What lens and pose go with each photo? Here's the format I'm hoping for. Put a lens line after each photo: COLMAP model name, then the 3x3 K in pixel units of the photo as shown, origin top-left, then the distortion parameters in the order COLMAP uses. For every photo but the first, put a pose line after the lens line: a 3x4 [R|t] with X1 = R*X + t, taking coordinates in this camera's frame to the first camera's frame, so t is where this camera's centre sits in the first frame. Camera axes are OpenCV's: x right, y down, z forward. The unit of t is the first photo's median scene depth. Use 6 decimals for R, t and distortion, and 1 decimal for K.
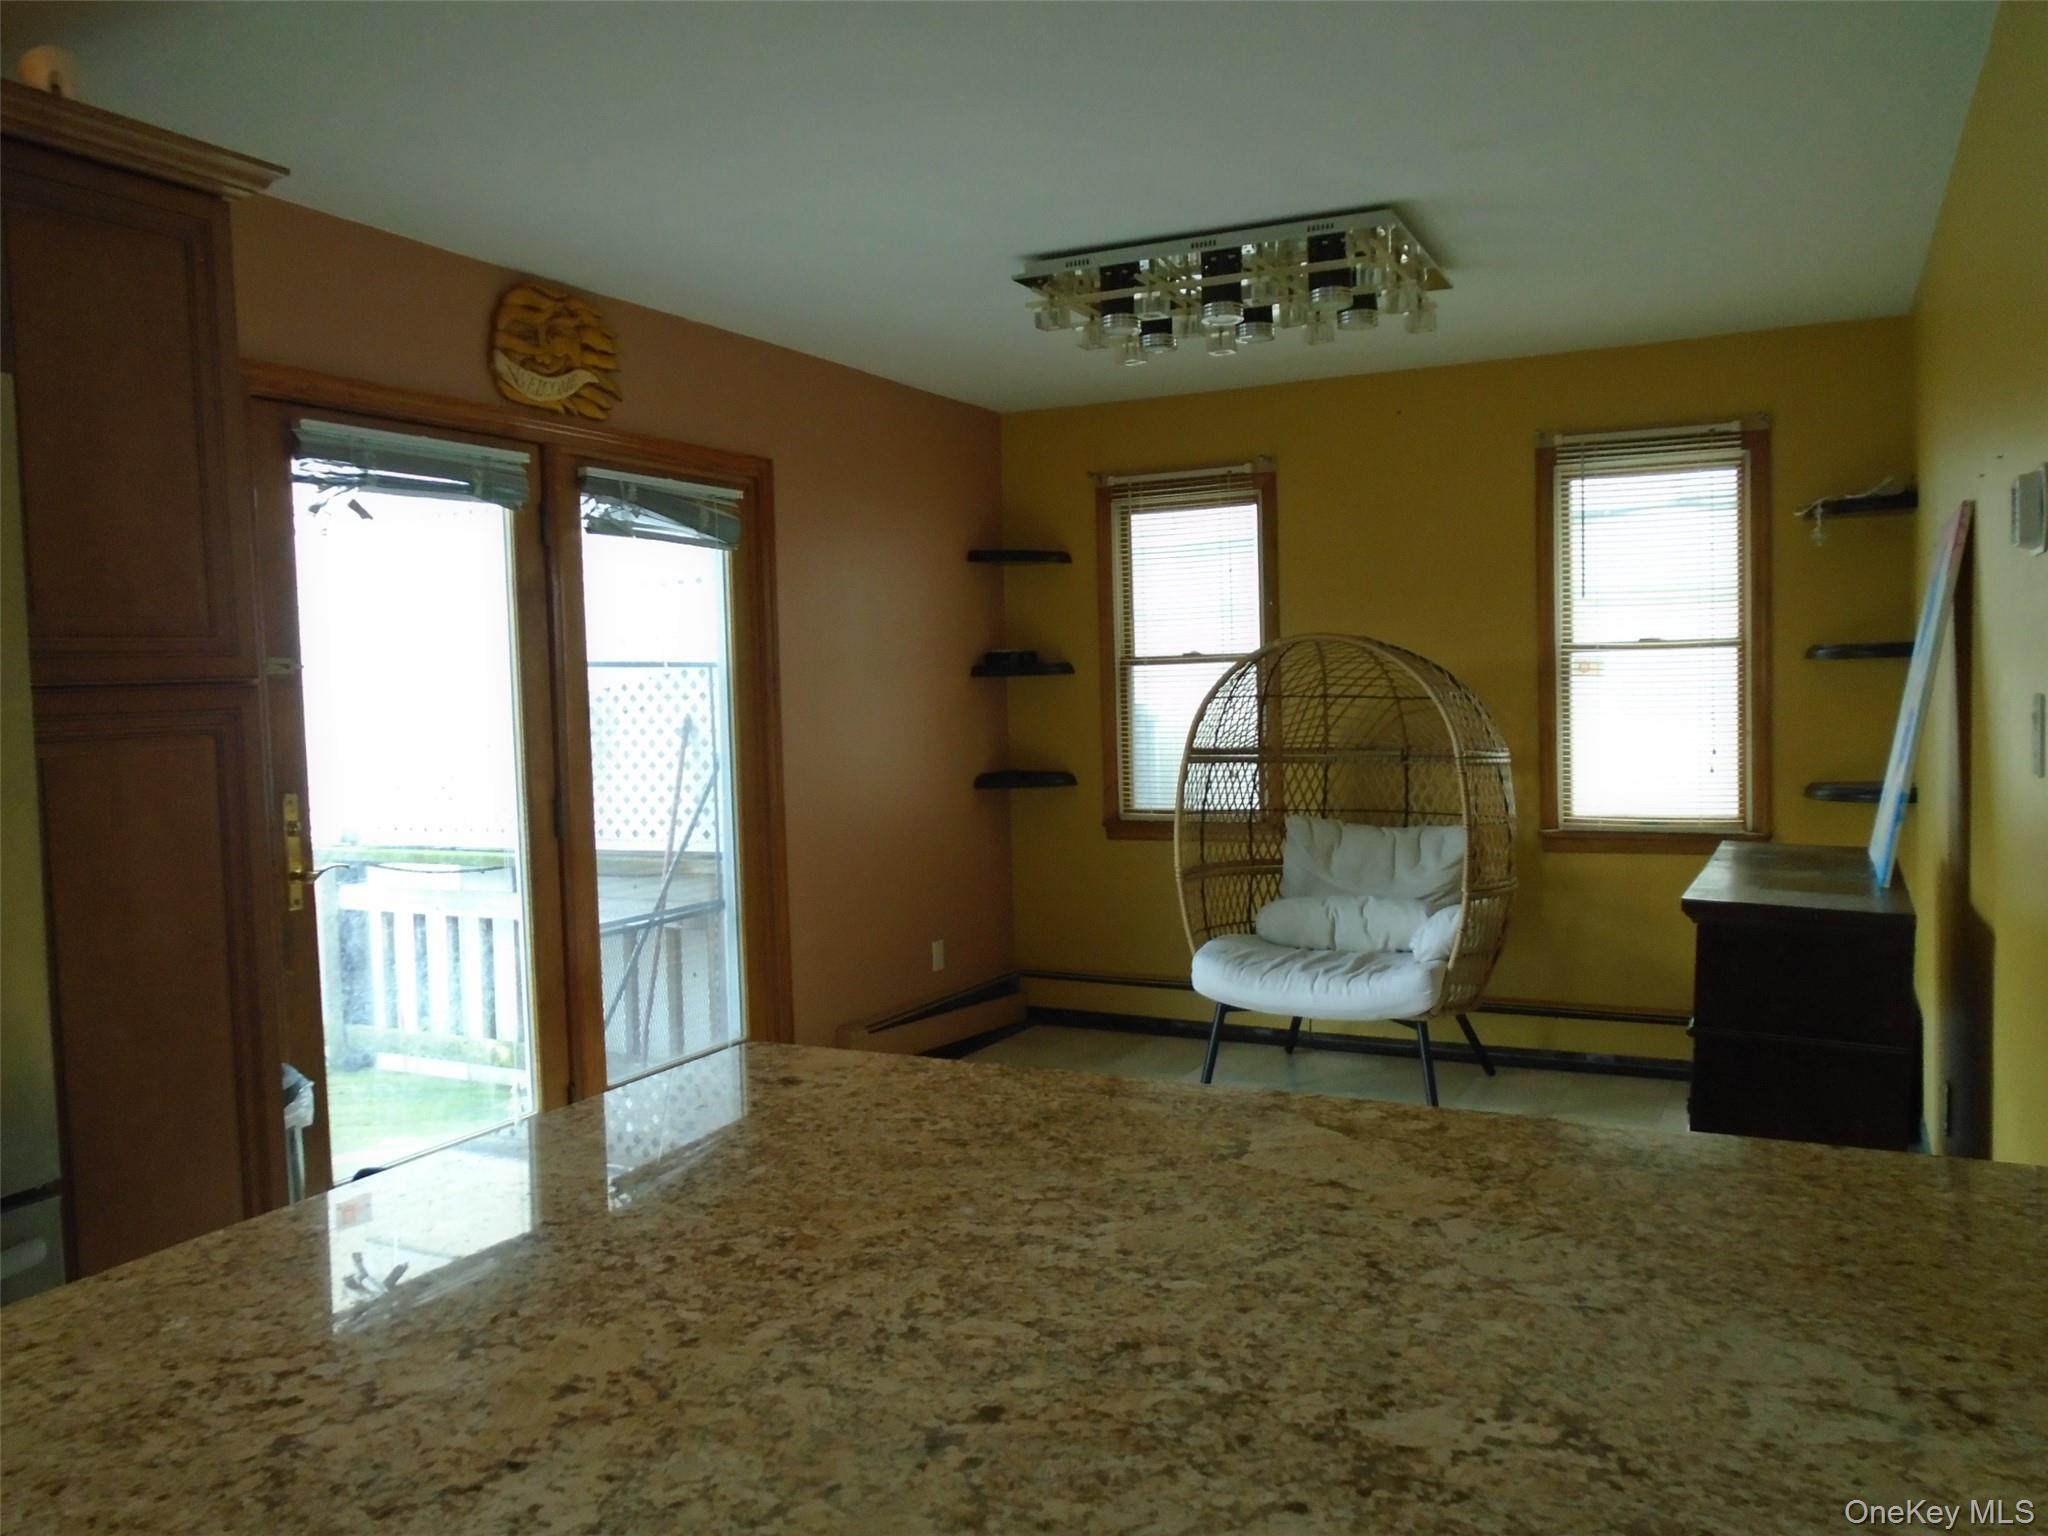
lens RADIAL K [[1572.2, 0, 1019.3], [0, 1572.2, 759.9], [0, 0, 1]] dist [-0.013386, 0.005154]
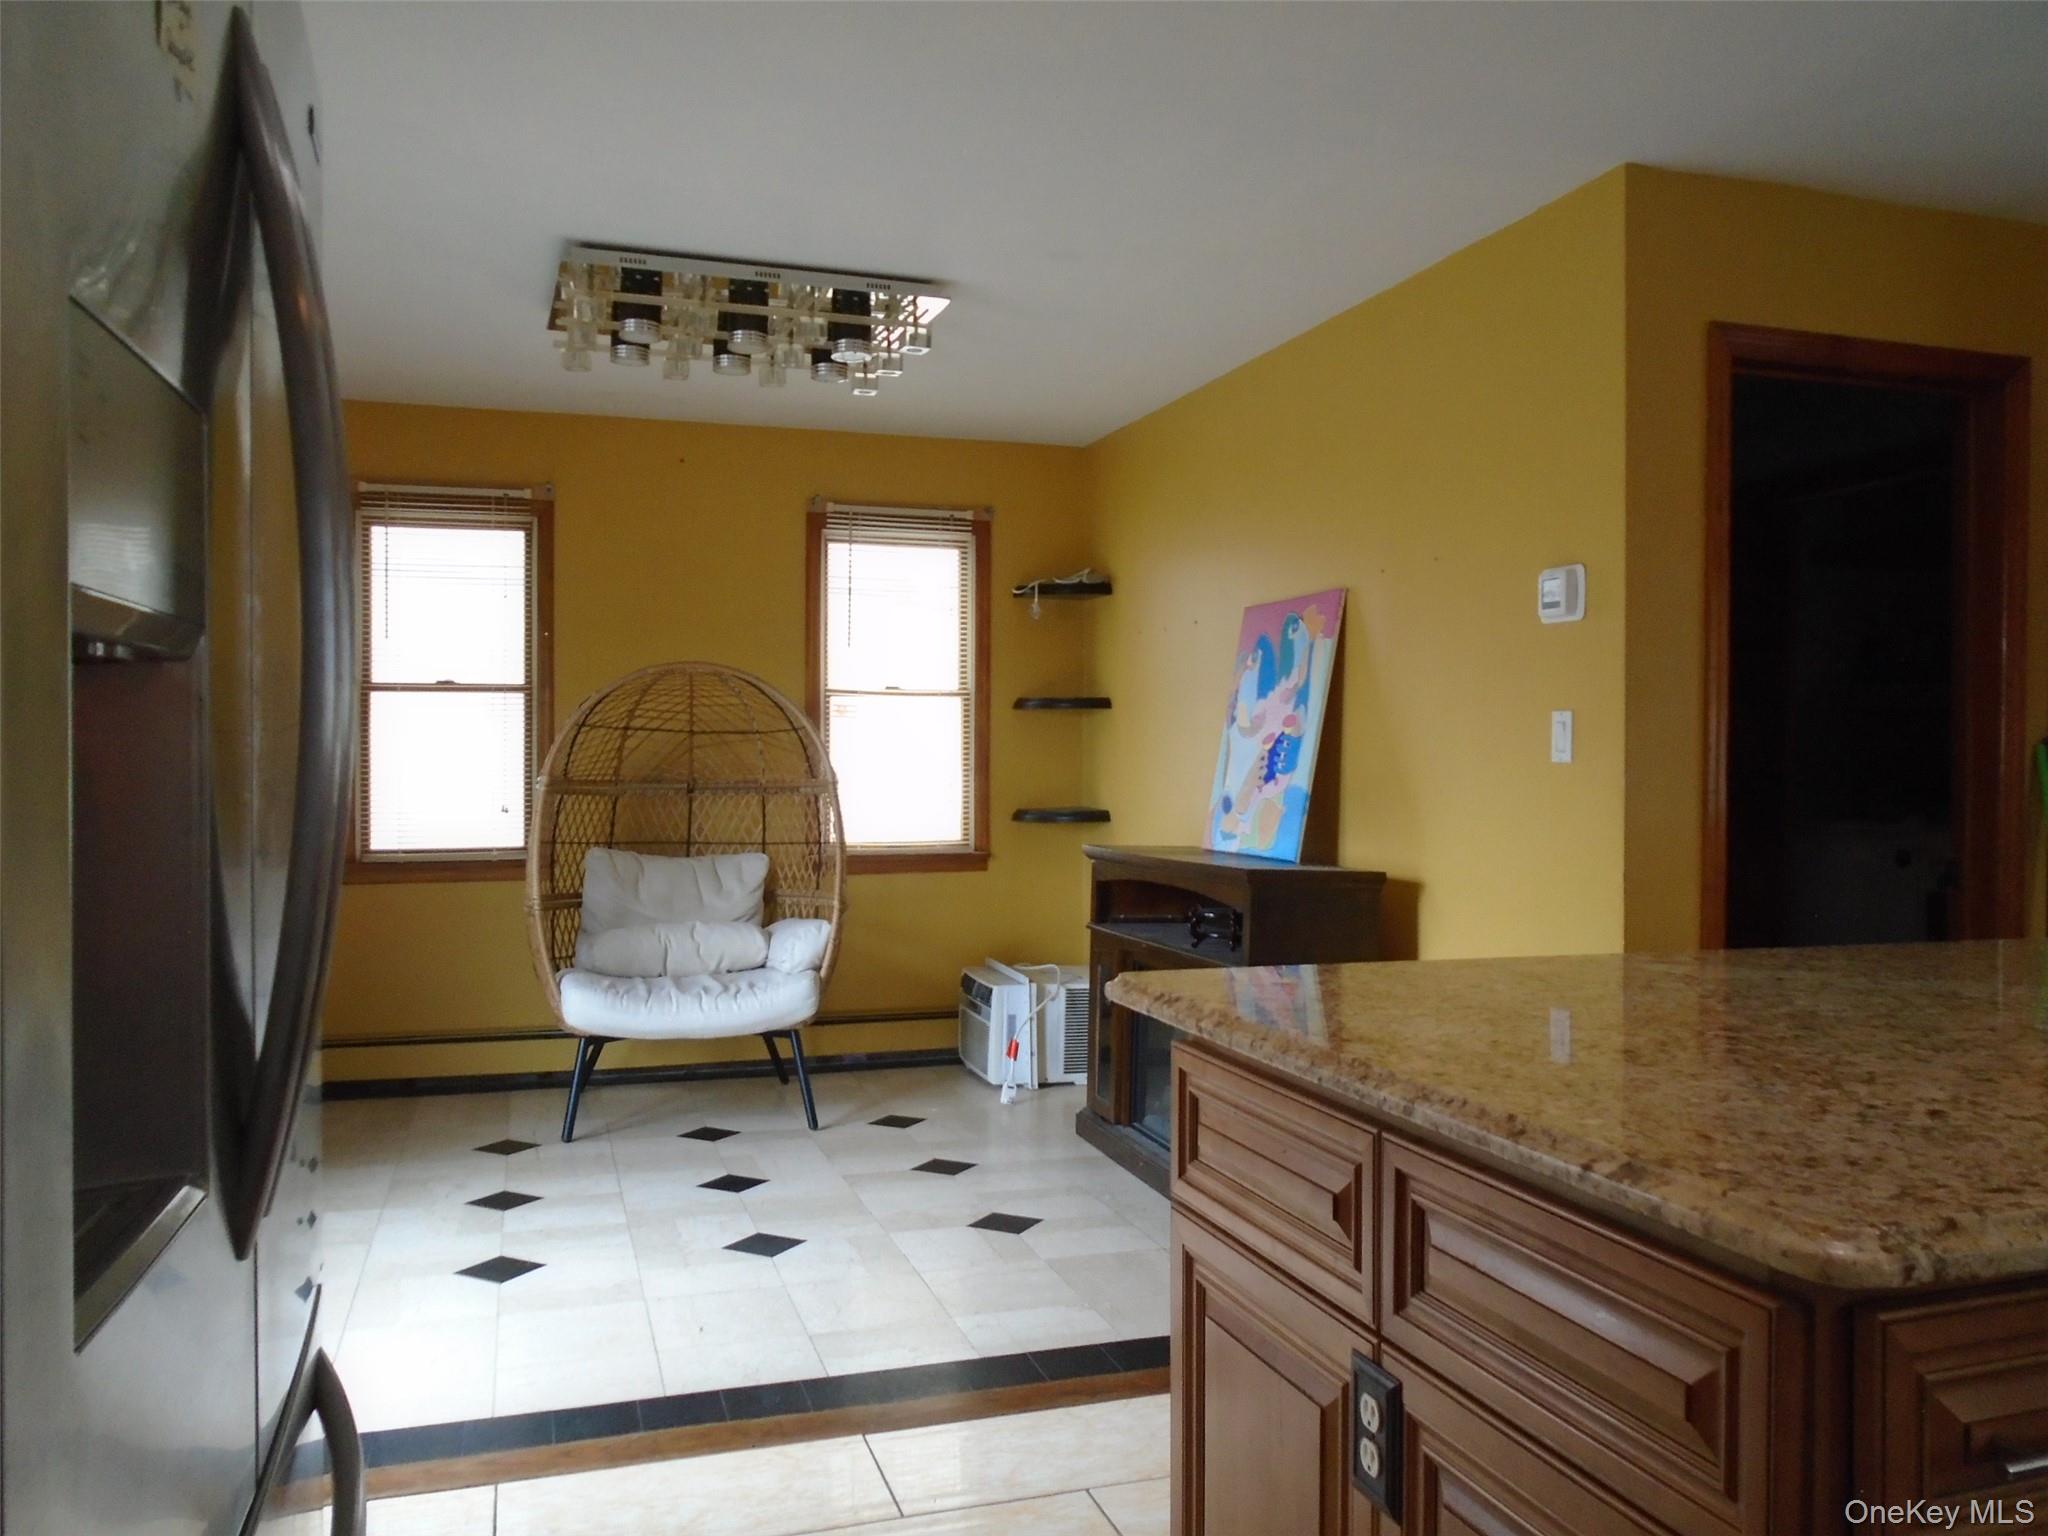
lens RADIAL K [[1572.2, 0, 1019.3], [0, 1572.2, 759.9], [0, 0, 1]] dist [-0.013386, 0.005154]
pose [[0.713501, 0.020017, 0.700369, -0.329092], [0.012823, 0.999051, -0.041616, 0.024663], [-0.700537, 0.038674, 0.712567, 0.104349]]
